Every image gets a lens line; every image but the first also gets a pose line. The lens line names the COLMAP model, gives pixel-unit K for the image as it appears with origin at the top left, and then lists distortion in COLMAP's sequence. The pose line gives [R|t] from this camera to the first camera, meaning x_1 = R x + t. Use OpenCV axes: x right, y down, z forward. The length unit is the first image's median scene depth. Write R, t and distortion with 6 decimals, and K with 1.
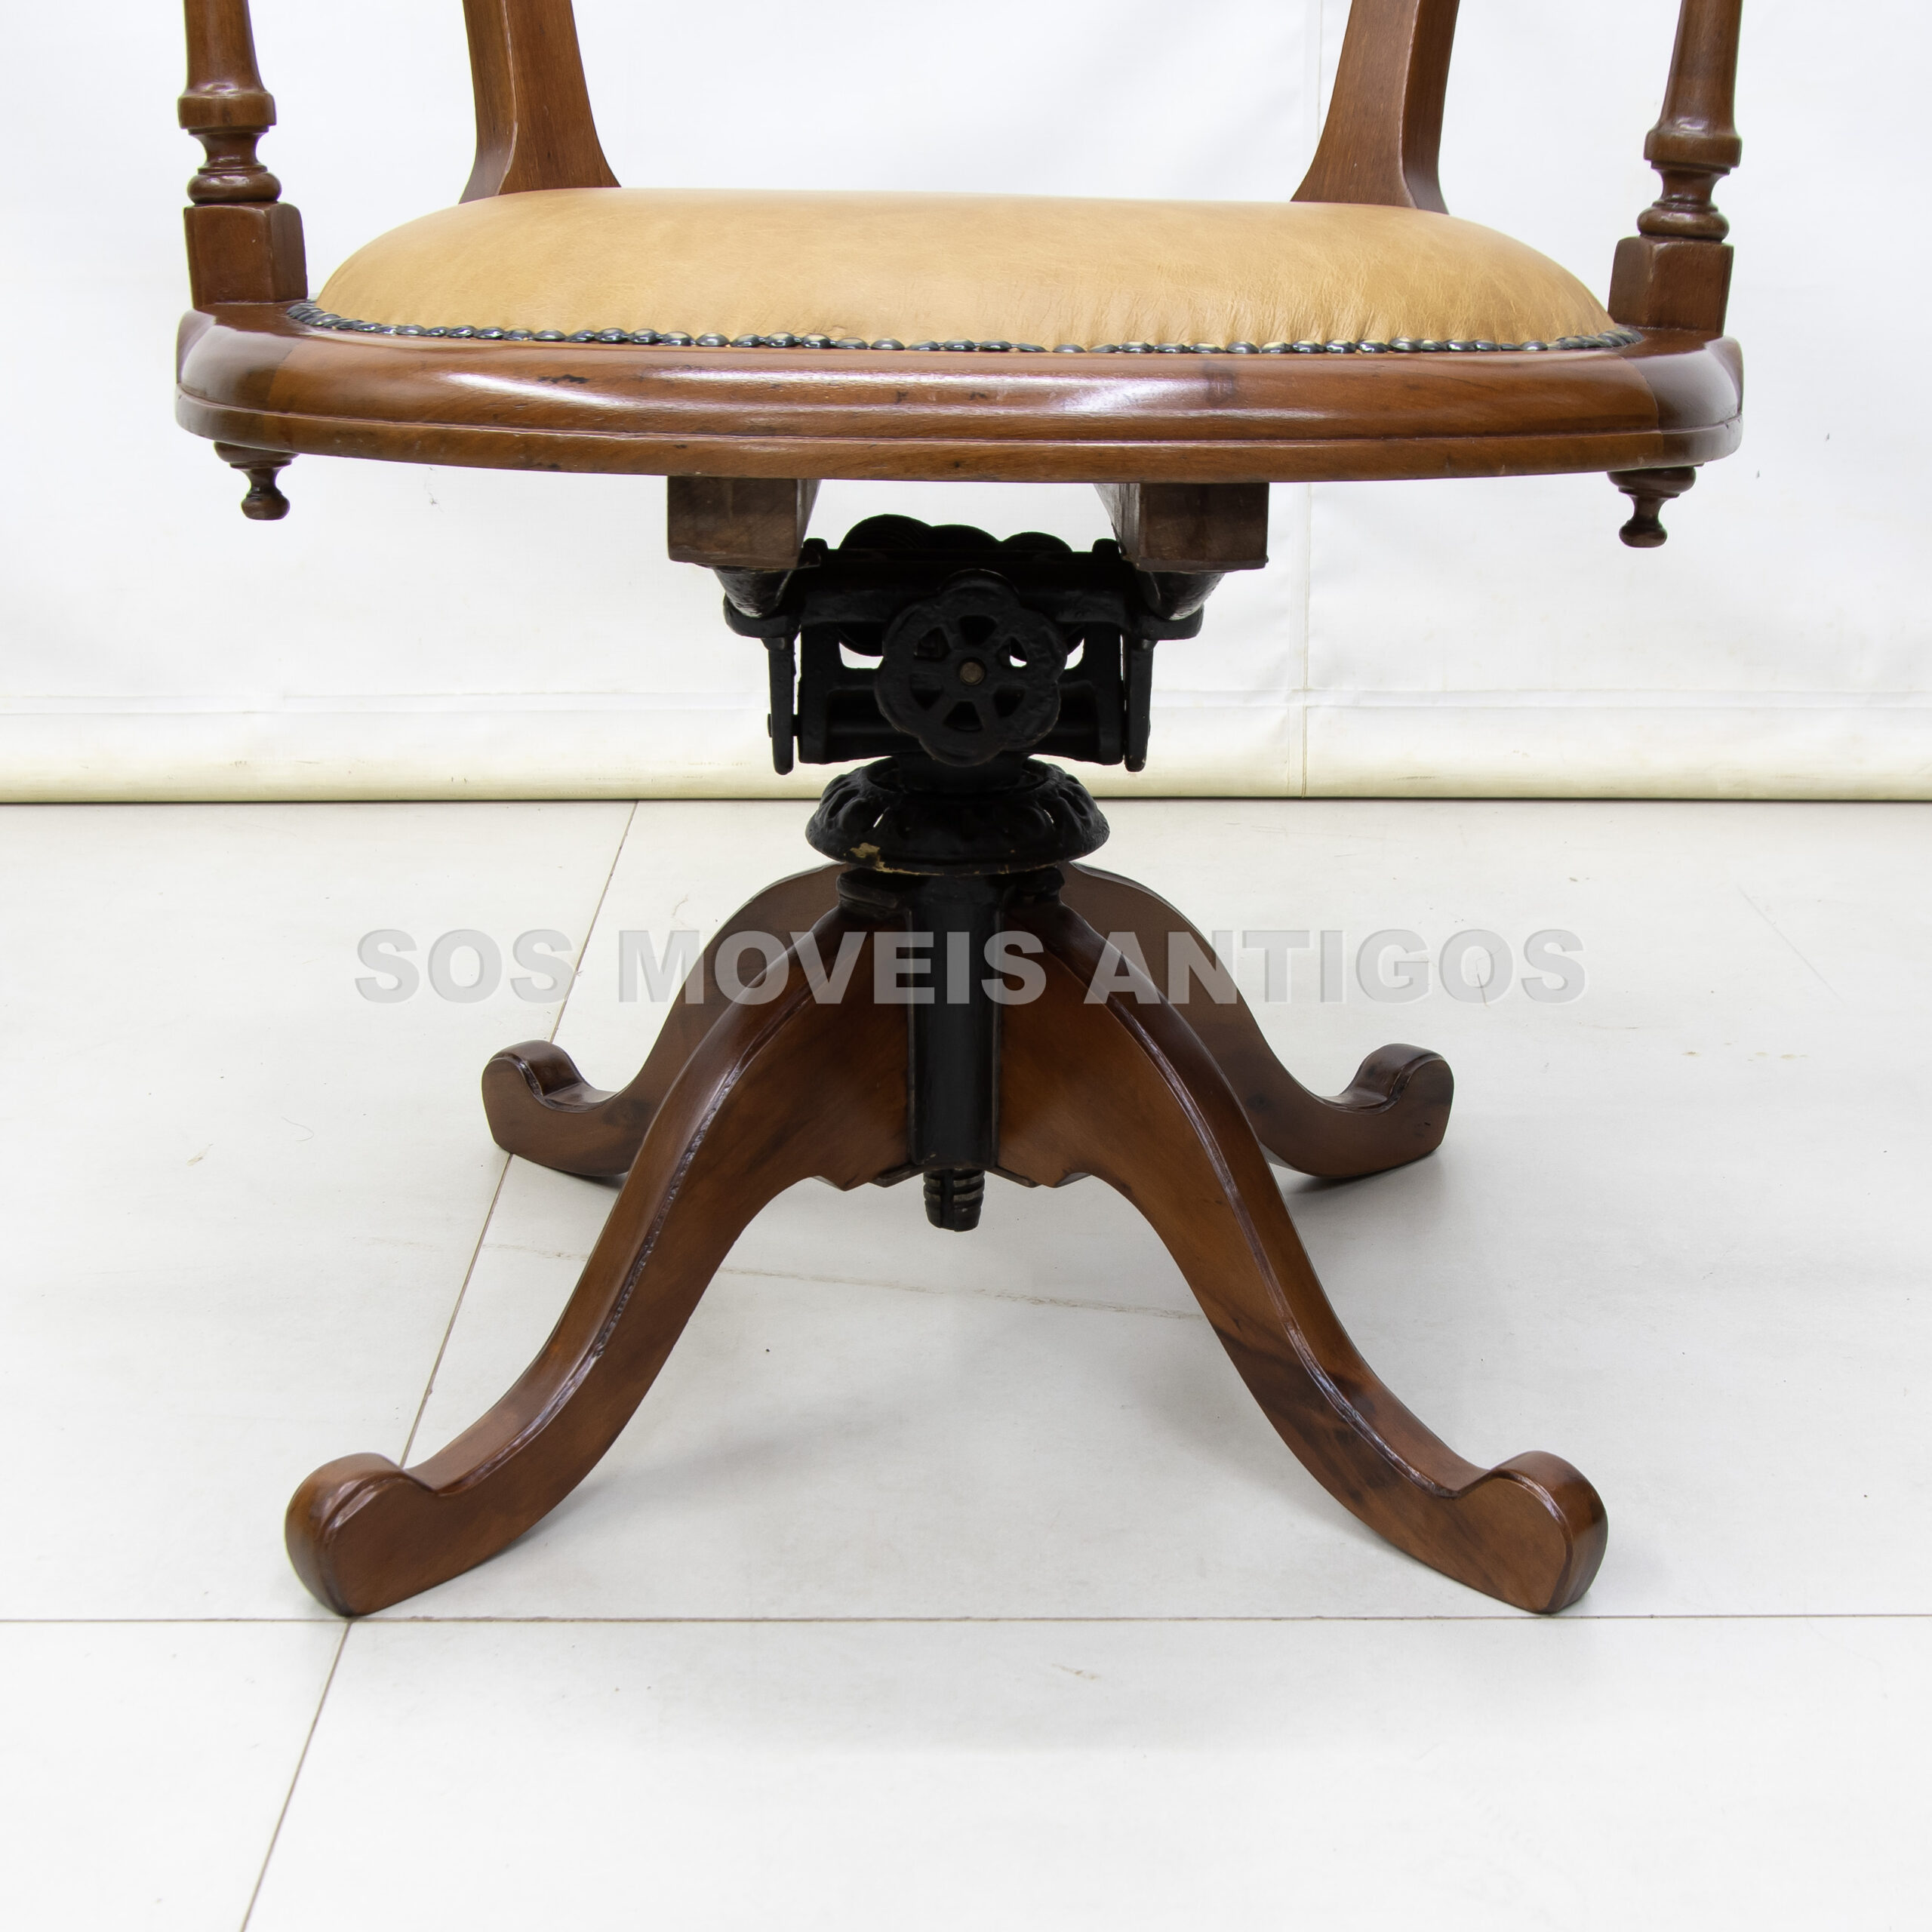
lens RADIAL K [[3990.3, 0, 962.6], [0, 3990.3, 1001.6], [0, 0, 1]] dist [-0.002383, 0.071895]
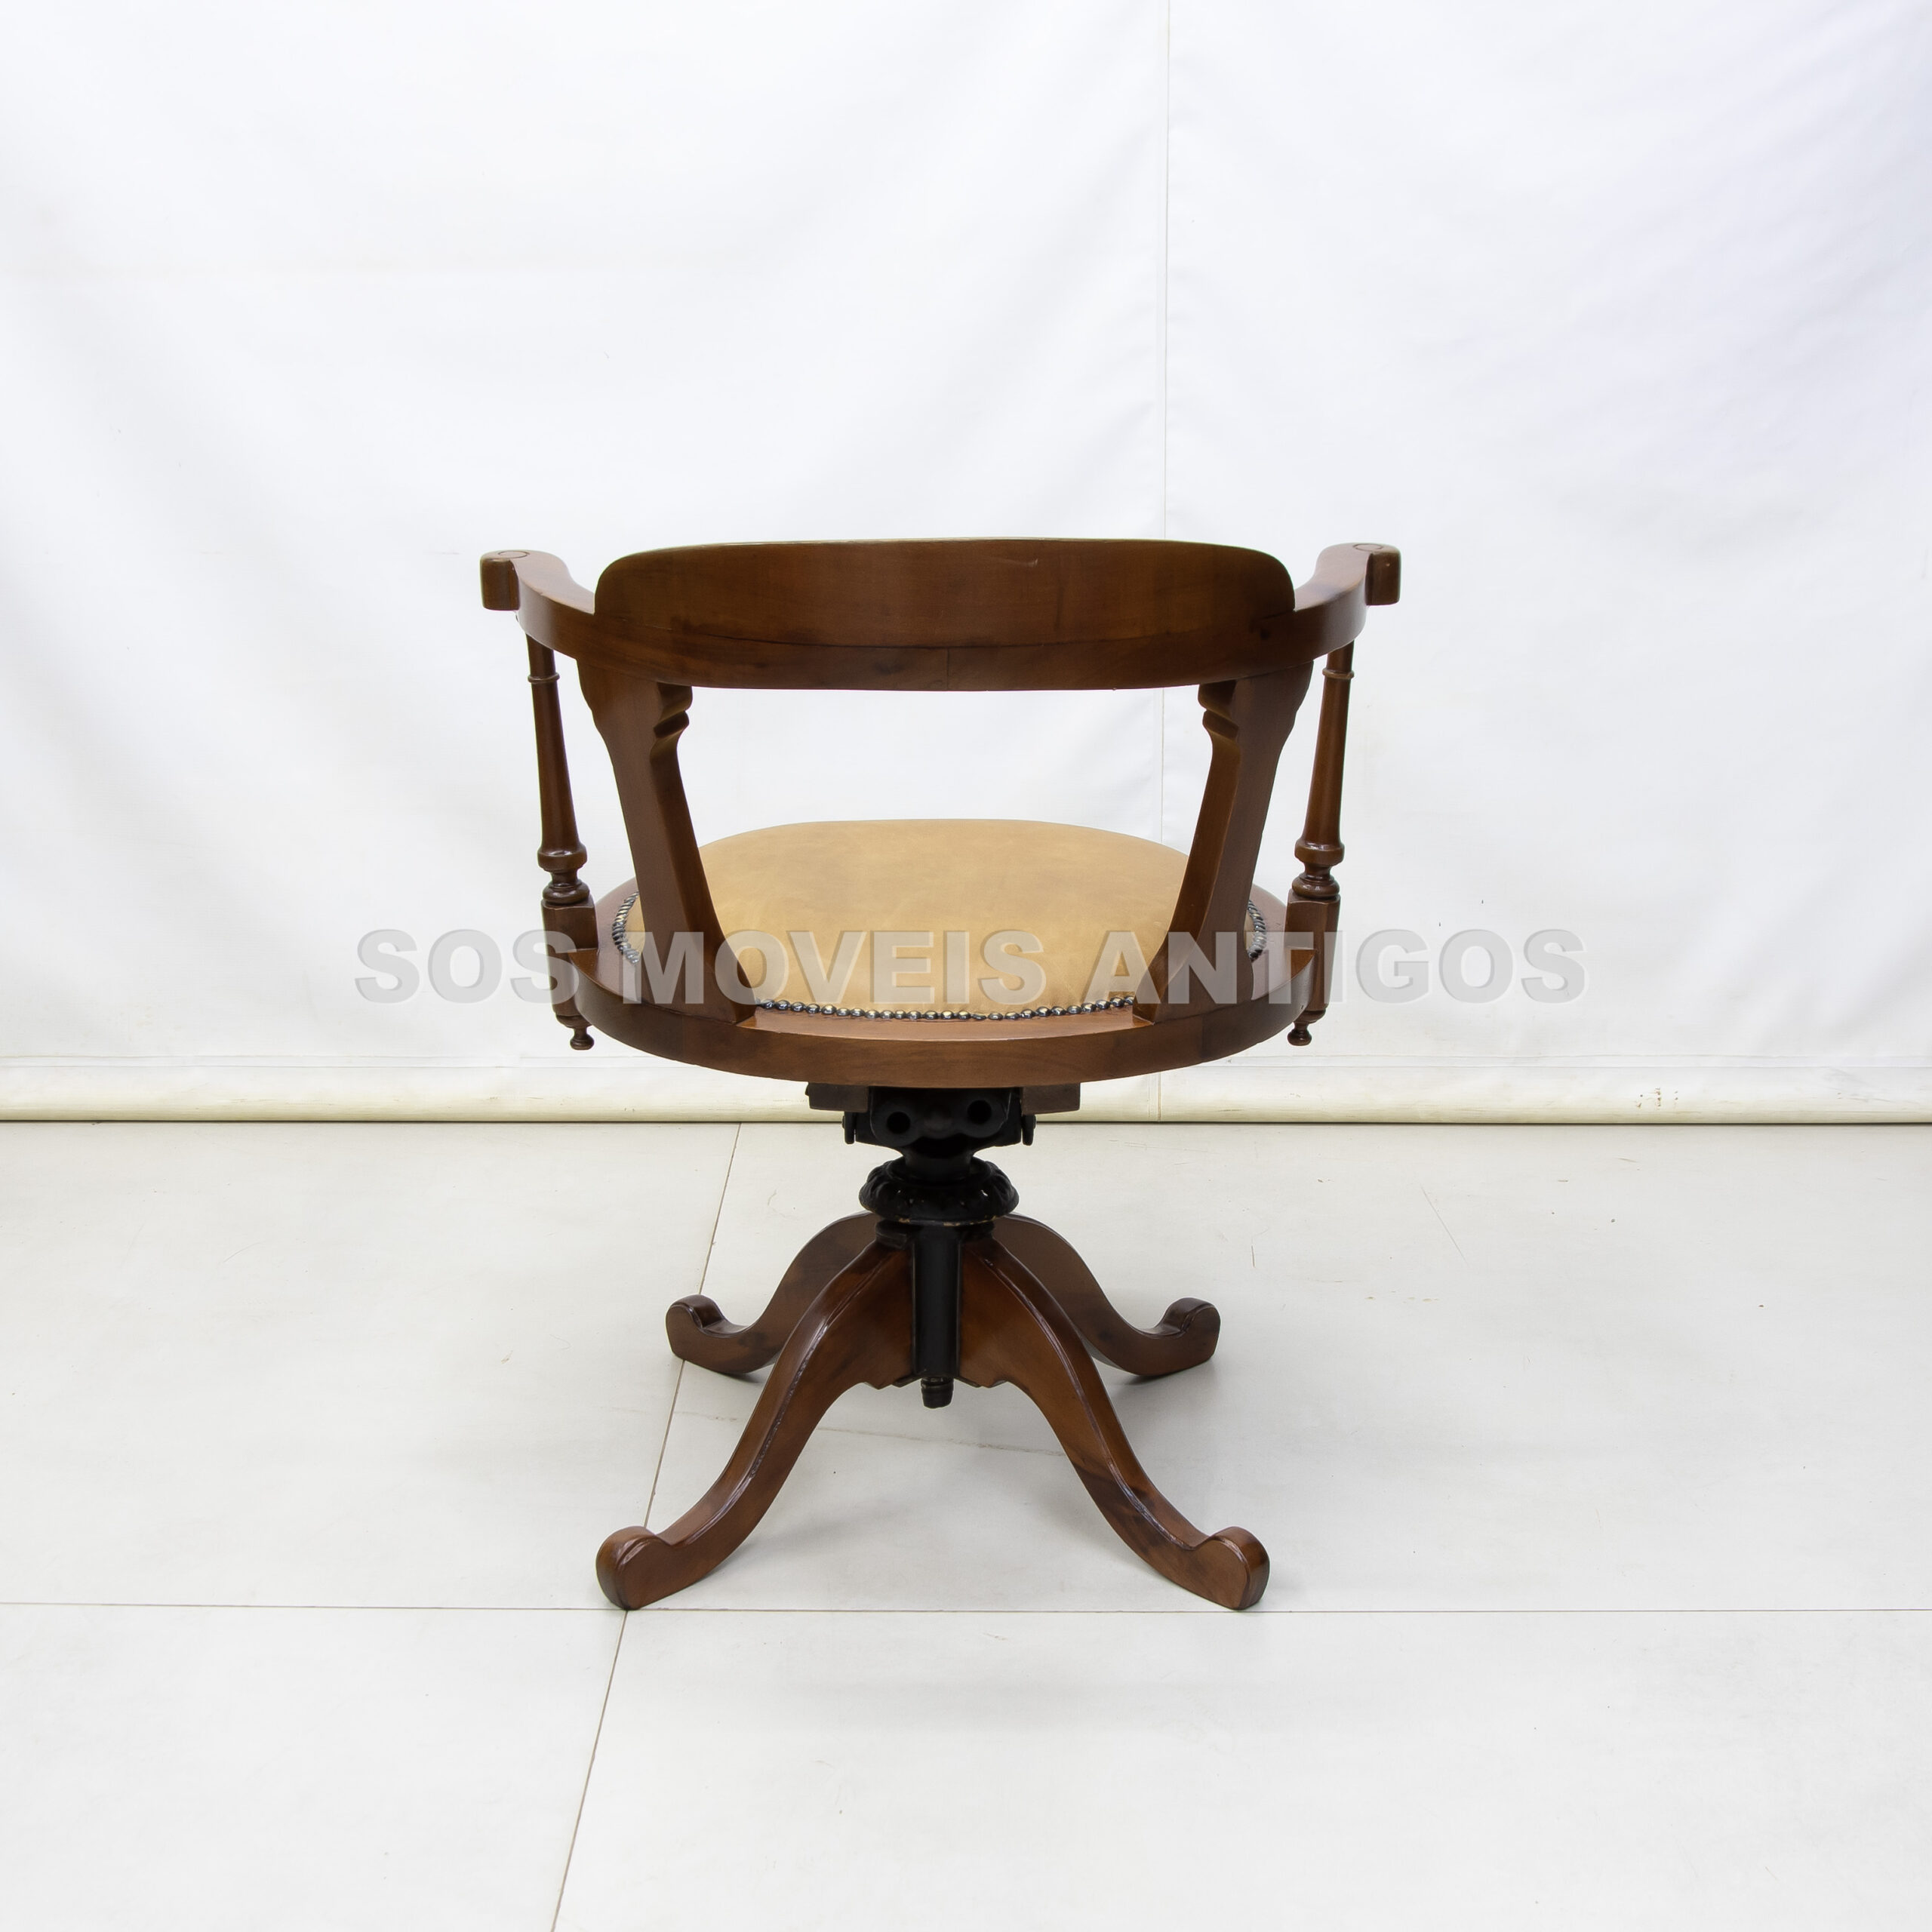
lens RADIAL K [[3853.9, 0, 966.0], [0, 3853.9, 966.0], [0, 0, 1]] dist [-0.027649, 0.221701]
pose [[0.999989, 0.003973, 0.002520, 0.006865], [-0.003871, 0.999223, -0.039229, -0.084932], [-0.002674, 0.039218, 0.999227, -0.870146]]
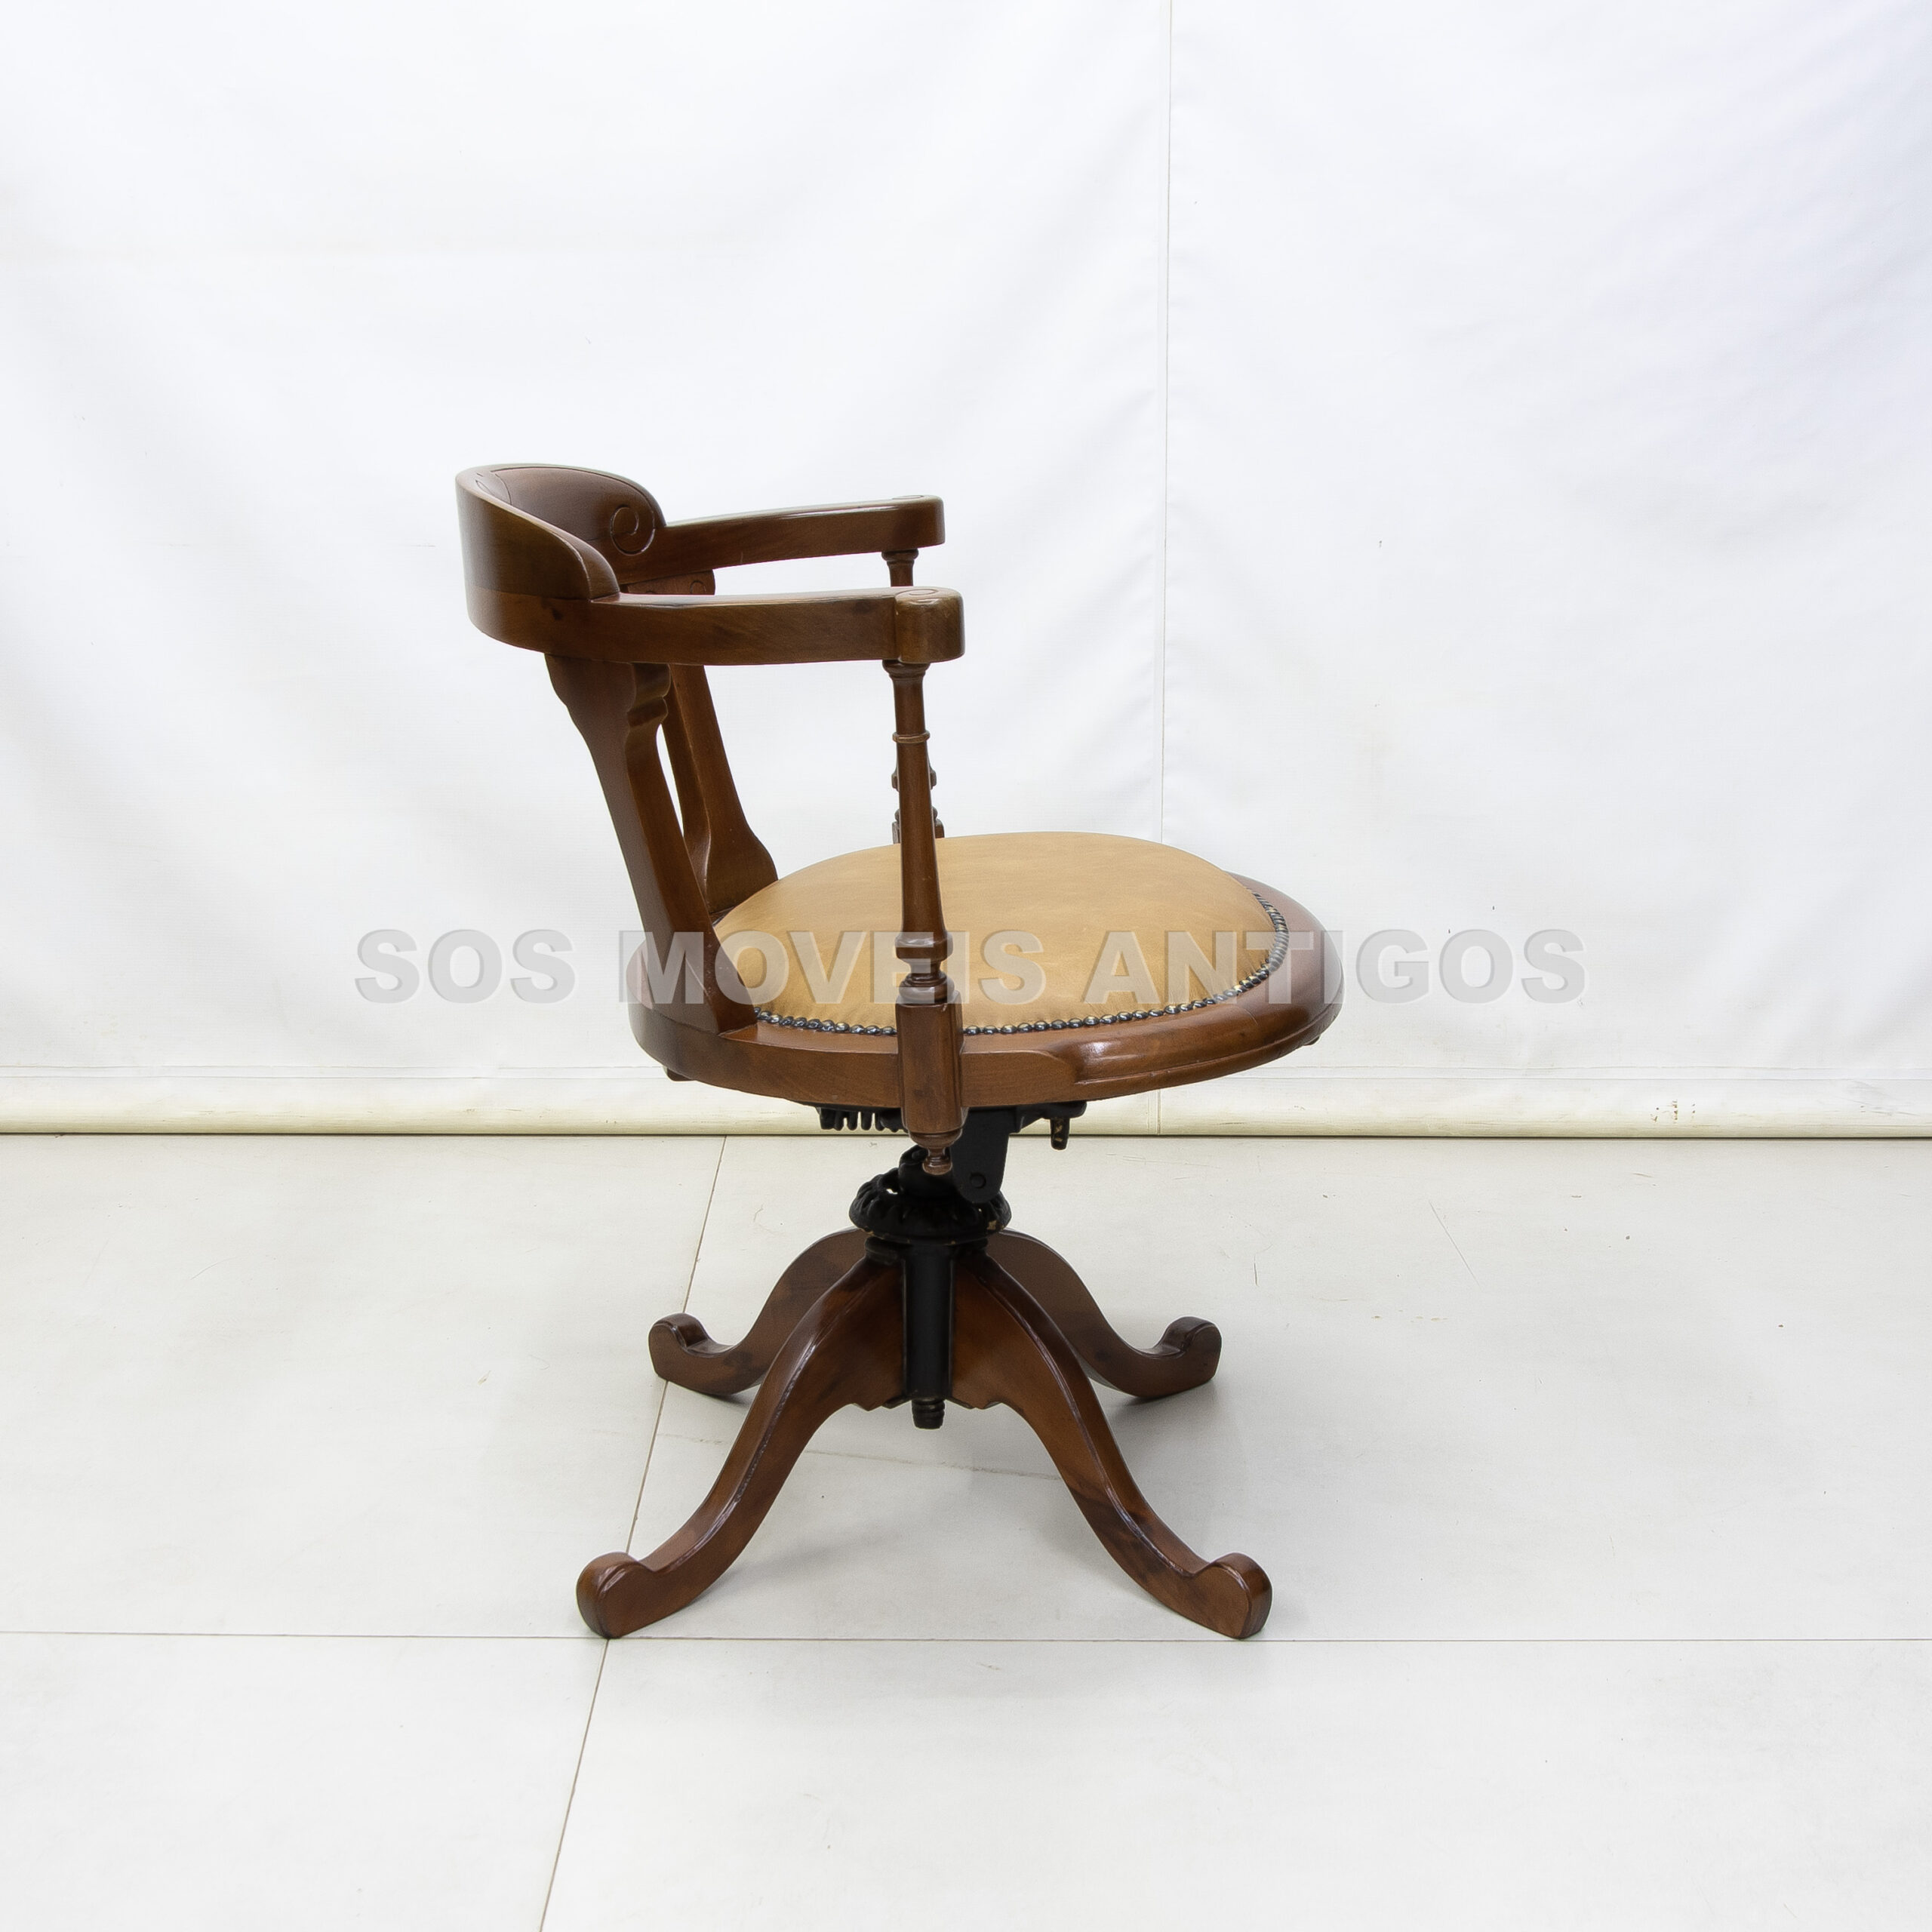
lens RADIAL K [[3990.3, 0, 962.6], [0, 3990.3, 1001.6], [0, 0, 1]] dist [-0.002383, 0.071895]
pose [[0.999981, 0.005001, 0.003511, 0.006660], [-0.004885, 0.999465, -0.032343, -0.084591], [-0.003671, 0.032325, 0.999471, -0.873593]]
